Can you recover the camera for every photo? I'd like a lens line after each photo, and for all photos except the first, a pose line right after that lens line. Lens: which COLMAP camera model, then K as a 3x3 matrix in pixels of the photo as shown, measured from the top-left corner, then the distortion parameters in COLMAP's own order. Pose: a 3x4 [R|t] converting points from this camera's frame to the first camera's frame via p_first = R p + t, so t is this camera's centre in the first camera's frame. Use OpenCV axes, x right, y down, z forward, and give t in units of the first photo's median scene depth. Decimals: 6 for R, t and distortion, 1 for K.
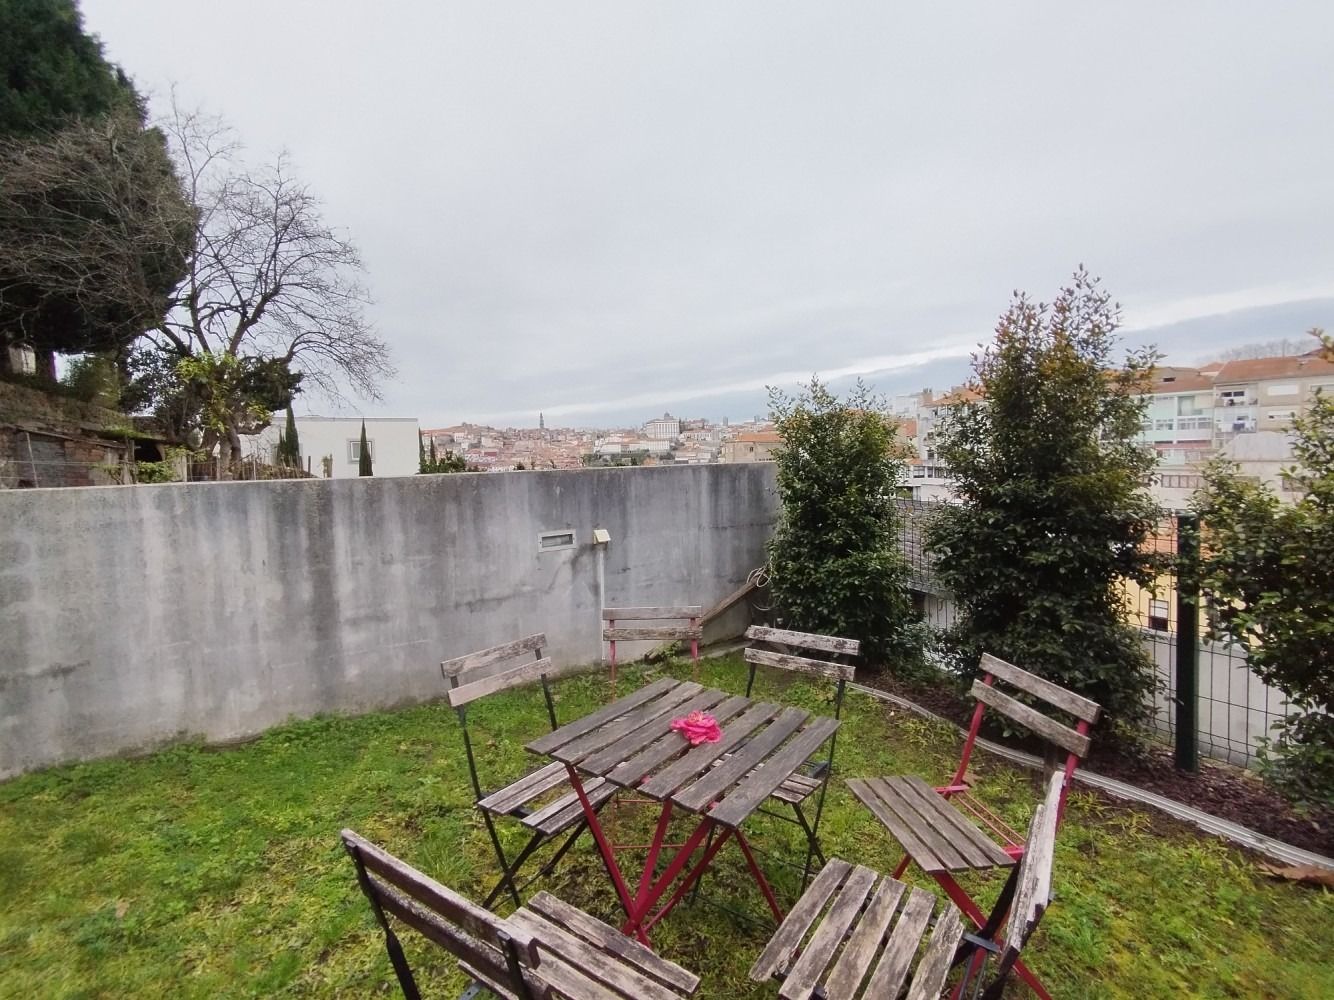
lens RADIAL K [[613.0, 0, 659.9], [0, 613.0, 487.9], [0, 0, 1]] dist [-0.002152, 0.006974]
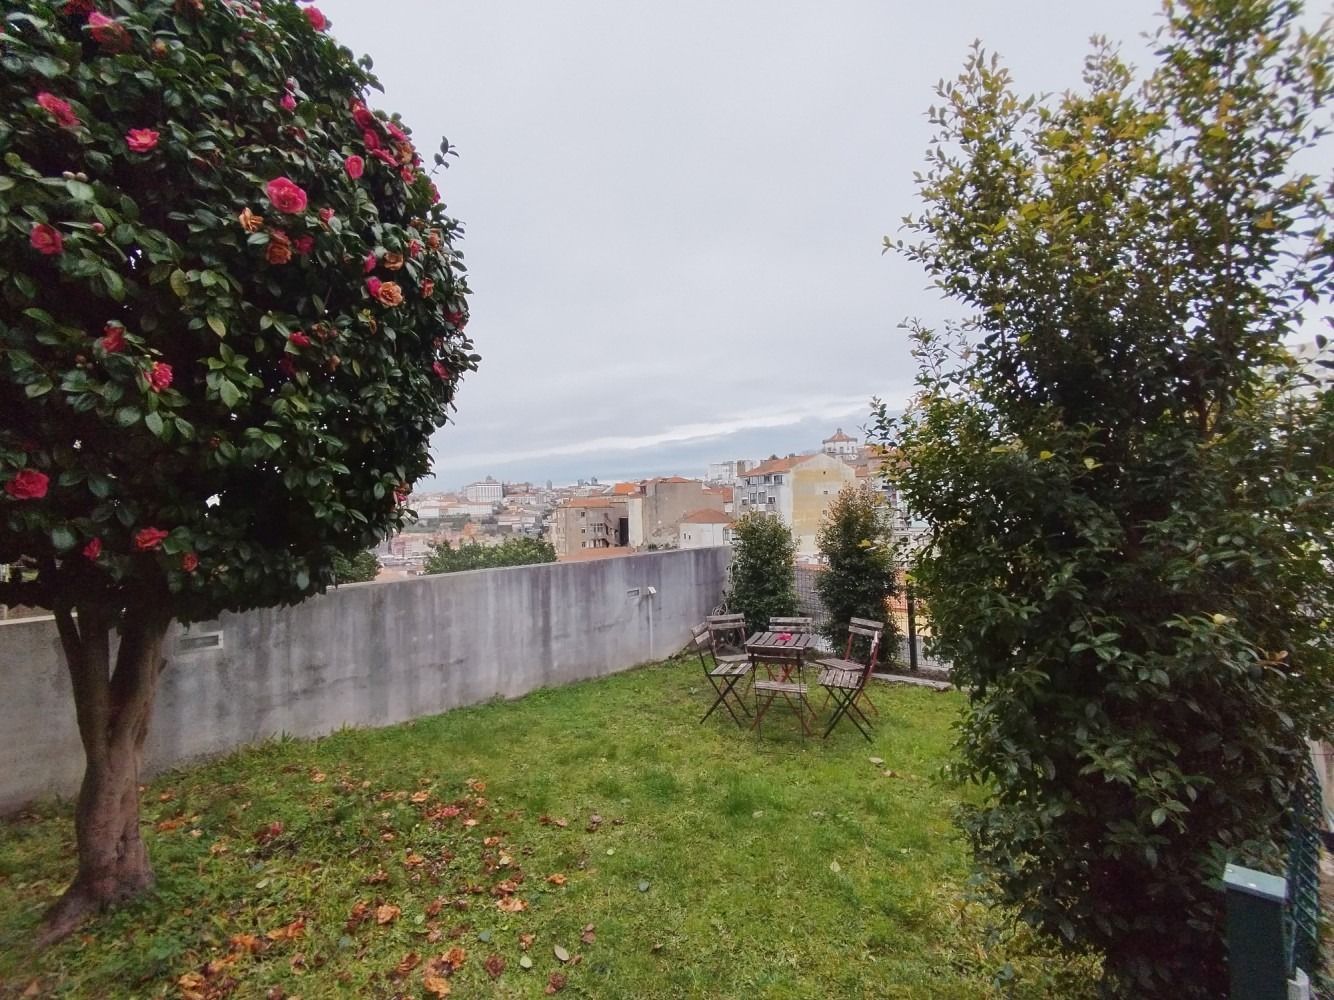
lens RADIAL K [[617.5, 0, 657.2], [0, 617.5, 493.6], [0, 0, 1]] dist [0.000746, 0.005856]
pose [[0.959830, 0.003533, 0.280561, -0.788478], [0.022541, 0.995718, -0.089655, -0.059537], [-0.279676, 0.092378, 0.955640, -1.079156]]
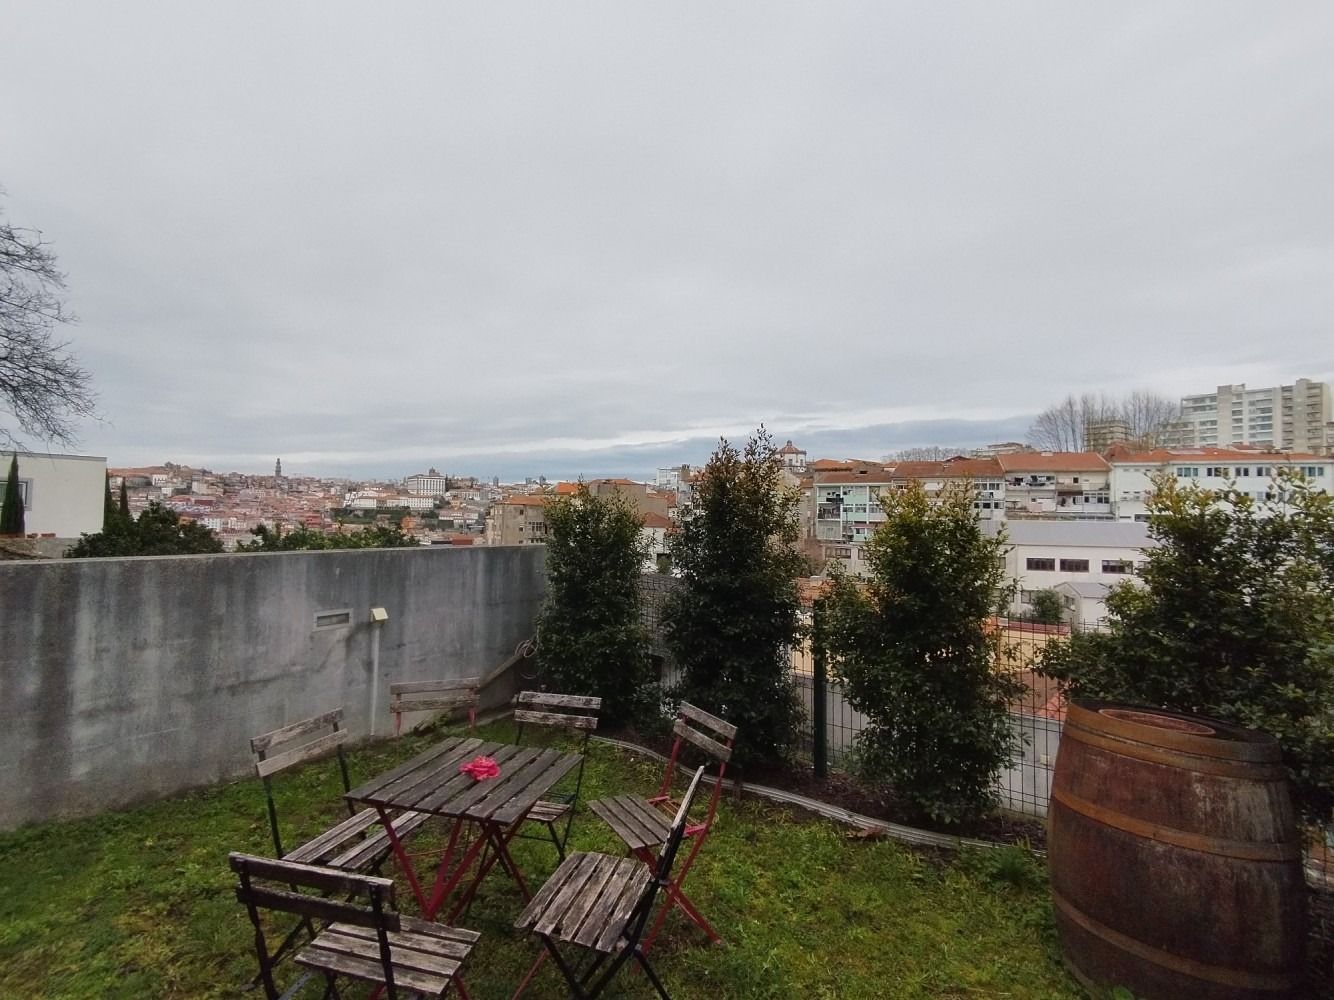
lens RADIAL K [[617.5, 0, 657.2], [0, 617.5, 493.6], [0, 0, 1]] dist [0.000746, 0.005856]
pose [[0.933358, 0.056403, 0.354487, -0.047092], [-0.023363, 0.995029, -0.096806, -0.047933], [-0.358185, 0.082073, 0.930036, -0.236097]]
